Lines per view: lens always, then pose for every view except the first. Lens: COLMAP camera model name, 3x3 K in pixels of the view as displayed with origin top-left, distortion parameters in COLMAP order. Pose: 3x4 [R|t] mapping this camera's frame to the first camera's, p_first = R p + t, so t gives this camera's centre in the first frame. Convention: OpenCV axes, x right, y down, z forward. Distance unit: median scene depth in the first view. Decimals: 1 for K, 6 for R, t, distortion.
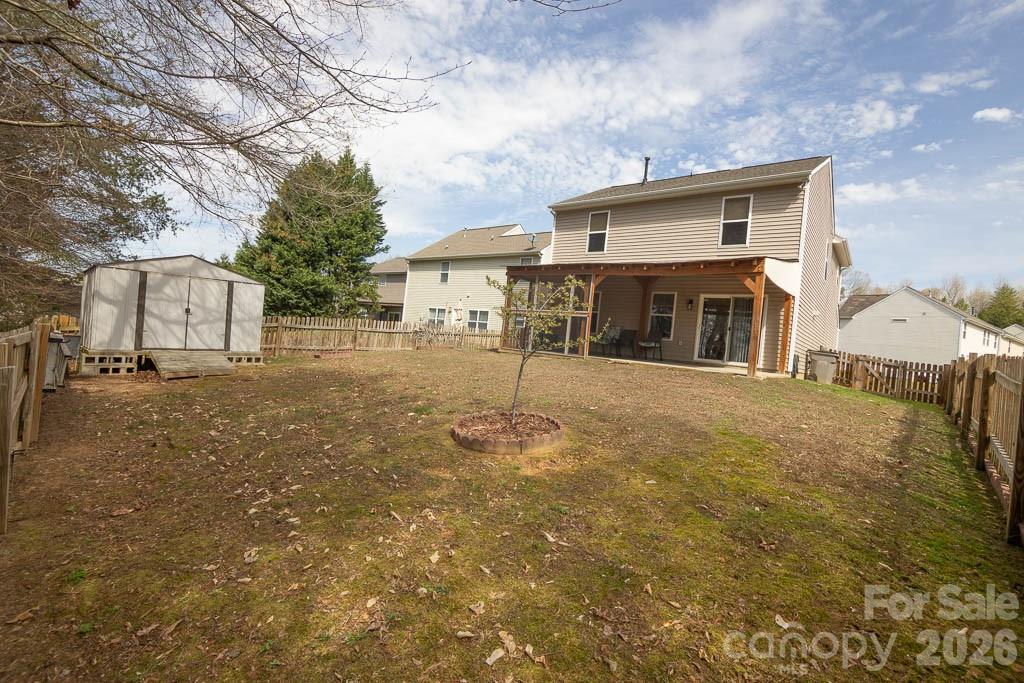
lens RADIAL K [[455.3, 0, 512.8], [0, 455.3, 338.8], [0, 0, 1]] dist [-0.014969, -0.000610]
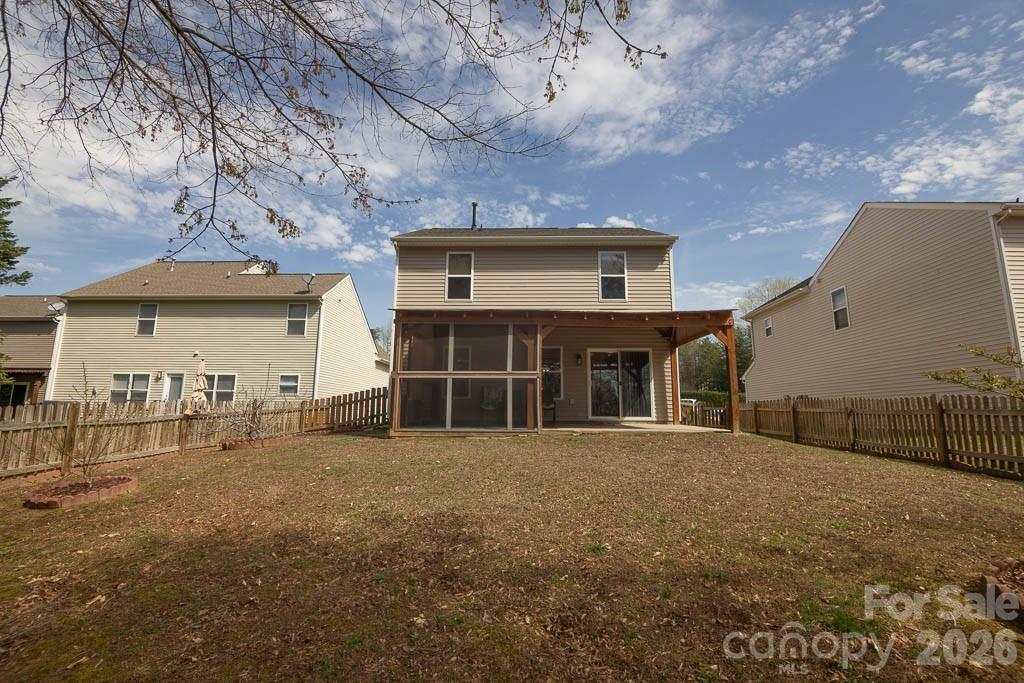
lens RADIAL K [[442.1, 0, 512.0], [0, 442.1, 341.5], [0, 0, 1]] dist [-0.013877, 0.000031]
pose [[0.785581, 0.003256, 0.618751, -0.119529], [0.069268, 0.993238, -0.093171, -0.015797], [-0.614870, 0.116052, 0.780043, 0.157866]]
